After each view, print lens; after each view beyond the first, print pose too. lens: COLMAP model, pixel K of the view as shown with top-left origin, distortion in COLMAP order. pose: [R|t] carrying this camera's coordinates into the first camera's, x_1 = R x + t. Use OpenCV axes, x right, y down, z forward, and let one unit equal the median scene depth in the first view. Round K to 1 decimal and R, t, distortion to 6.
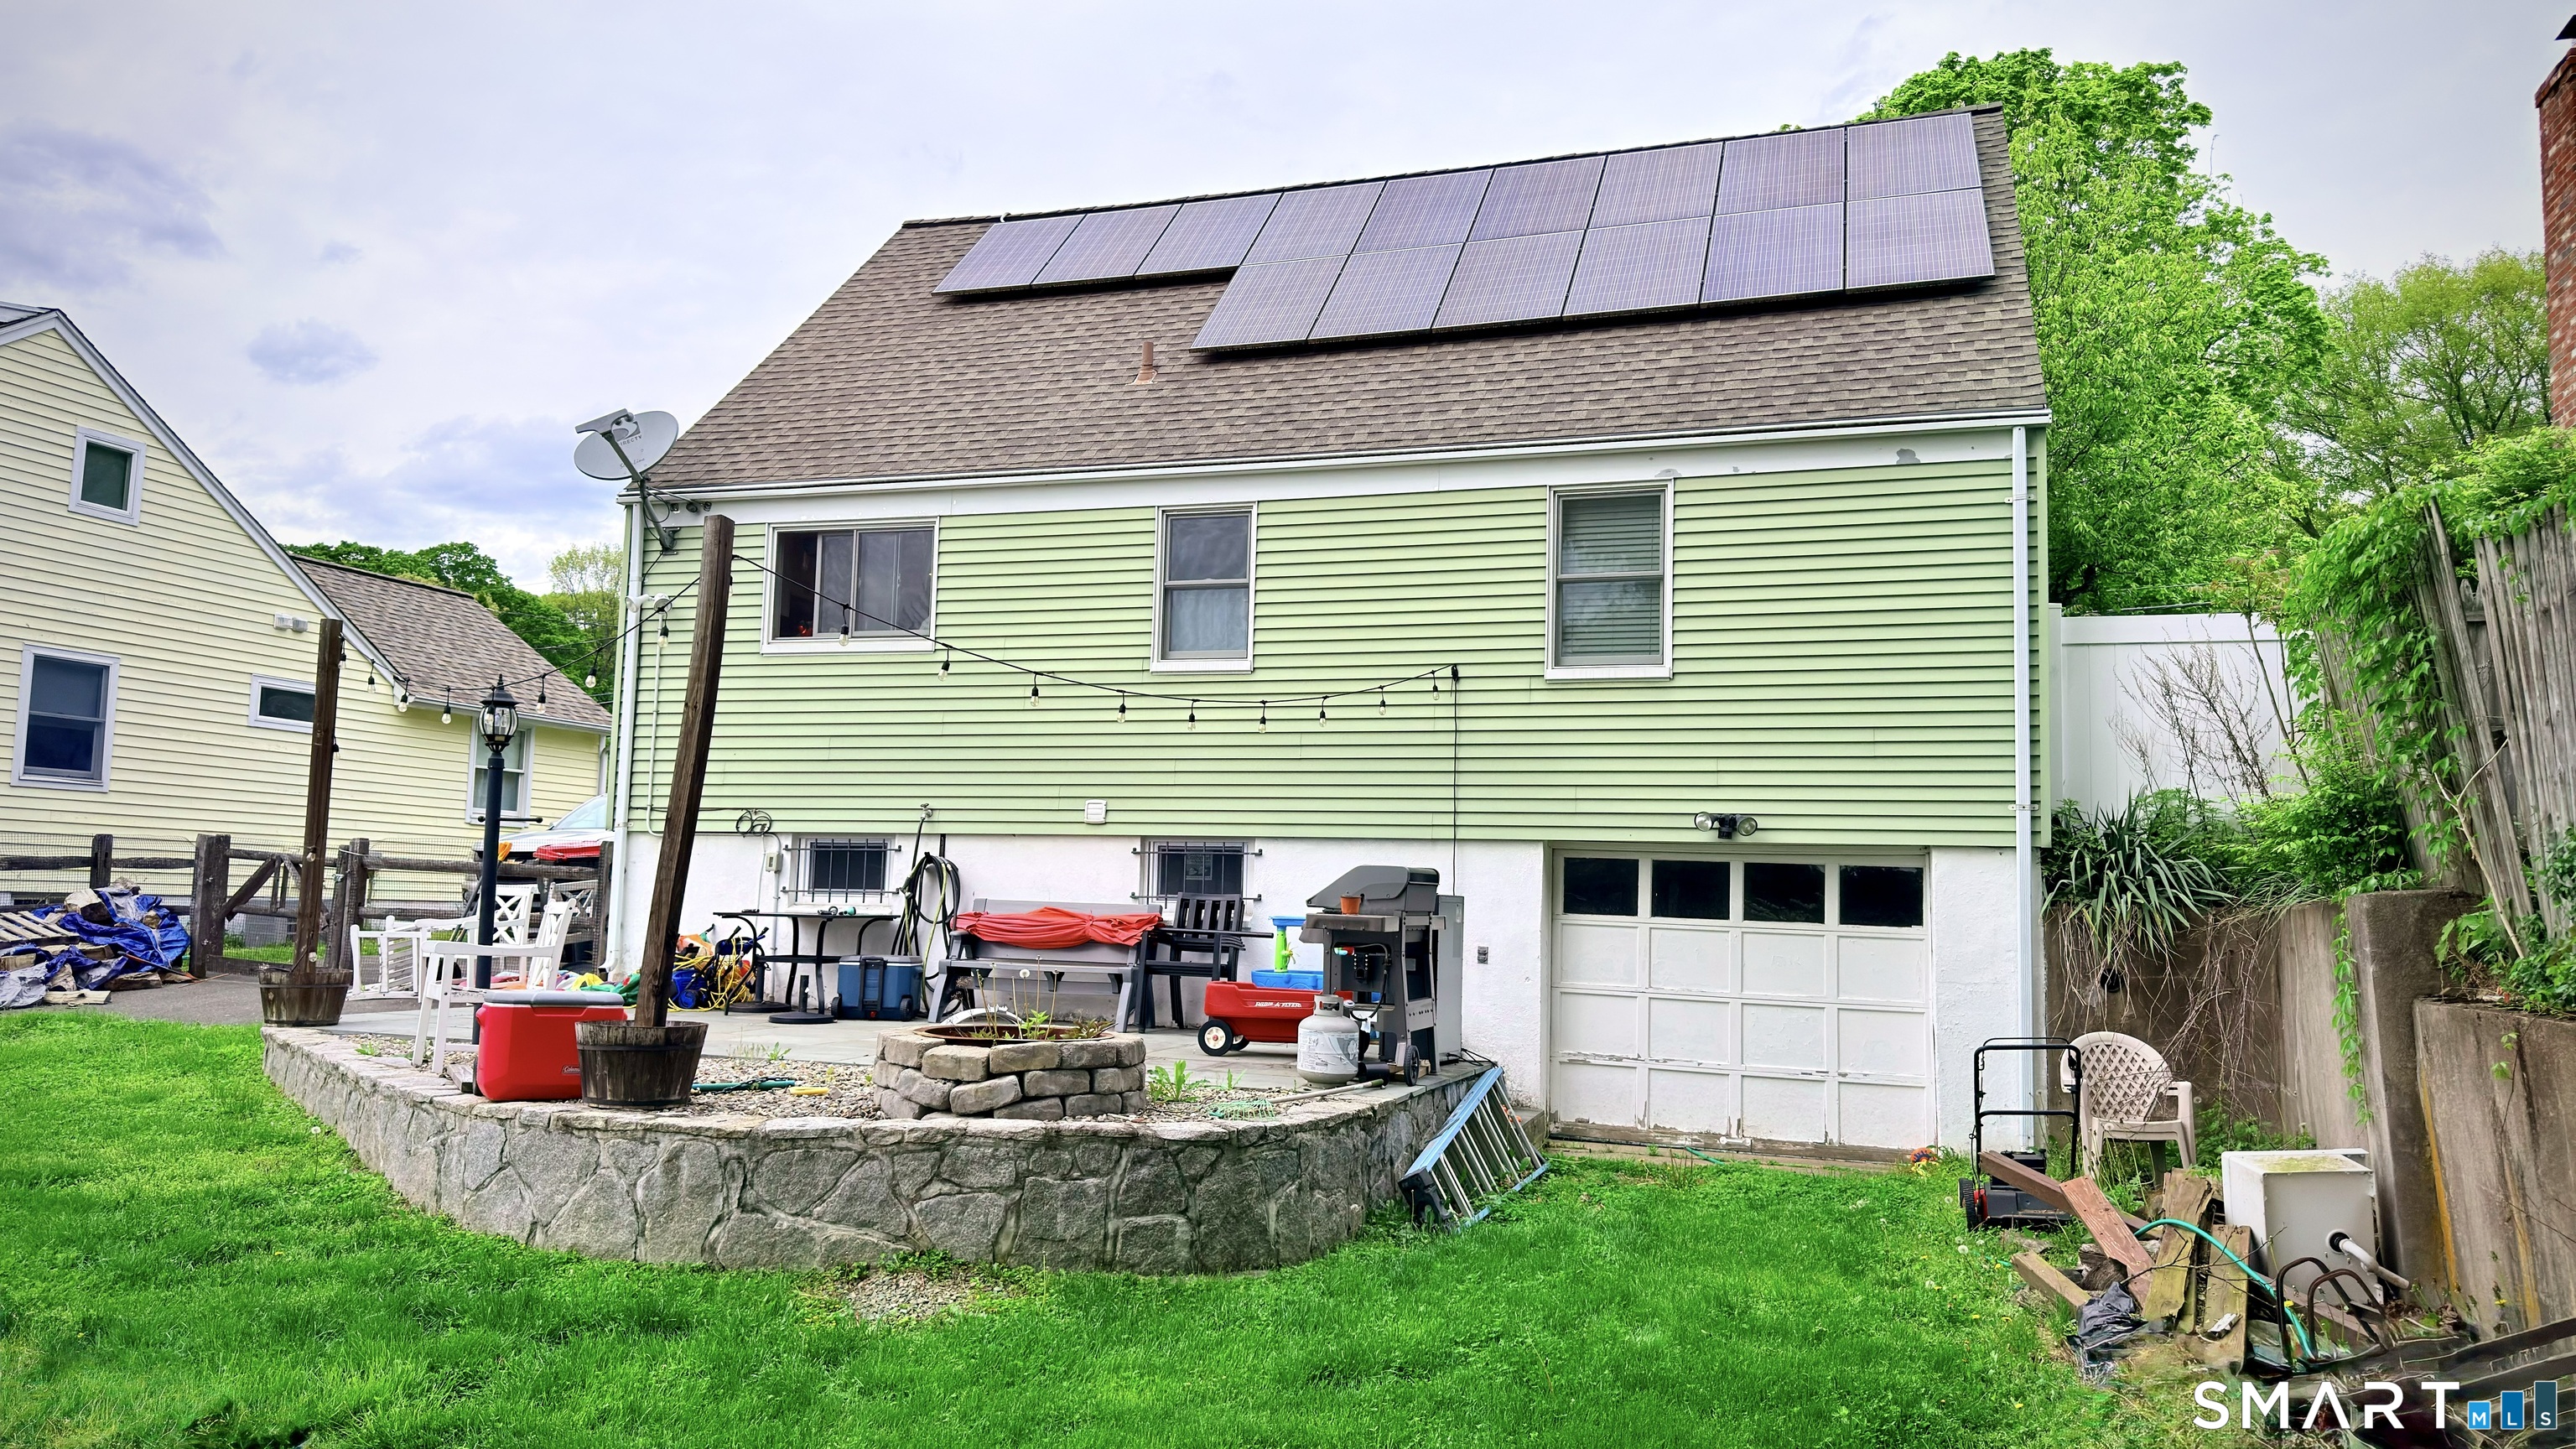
lens RADIAL K [[1799.0, 0, 1288.0], [0, 1799.0, 724.5], [0, 0, 1]] dist [0.148107, -0.249005]
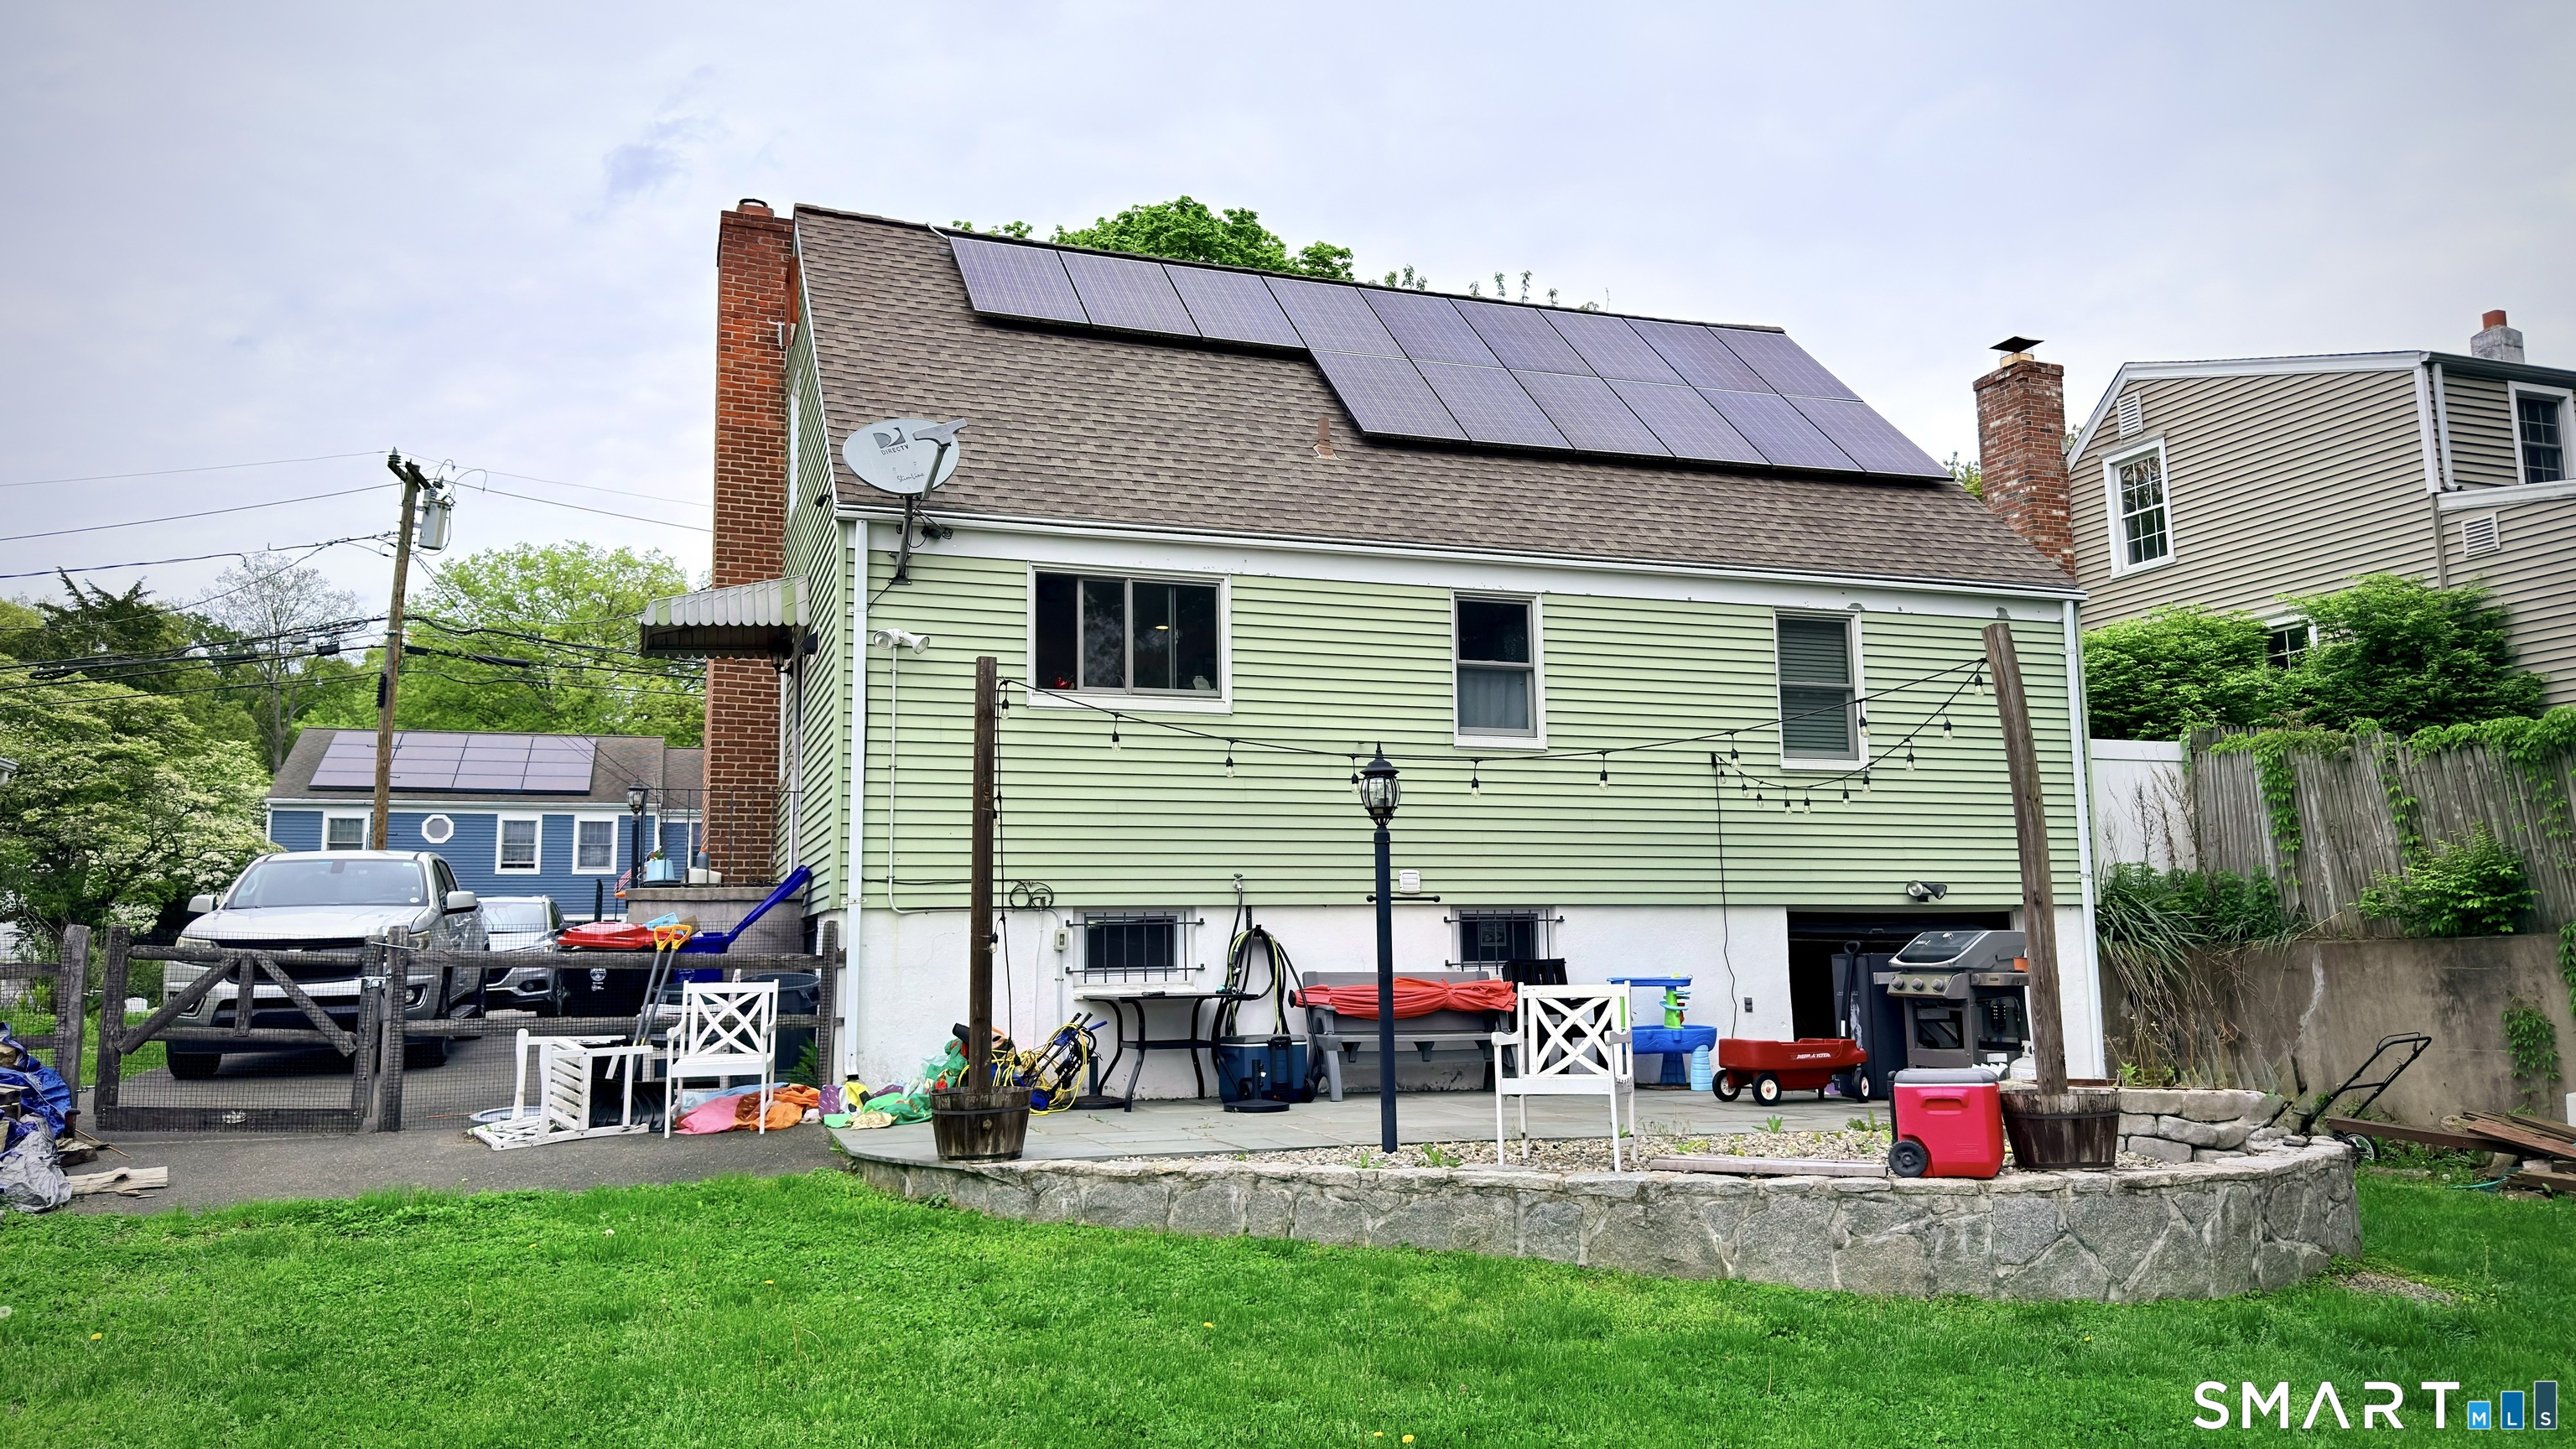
lens RADIAL K [[1799.0, 0, 1288.0], [0, 1799.0, 724.5], [0, 0, 1]] dist [0.148107, -0.249005]
pose [[0.785789, 0.044851, 0.616867, -0.779553], [-0.027660, 0.998918, -0.037394, -0.000344], [-0.617876, 0.012322, 0.786179, 0.237901]]
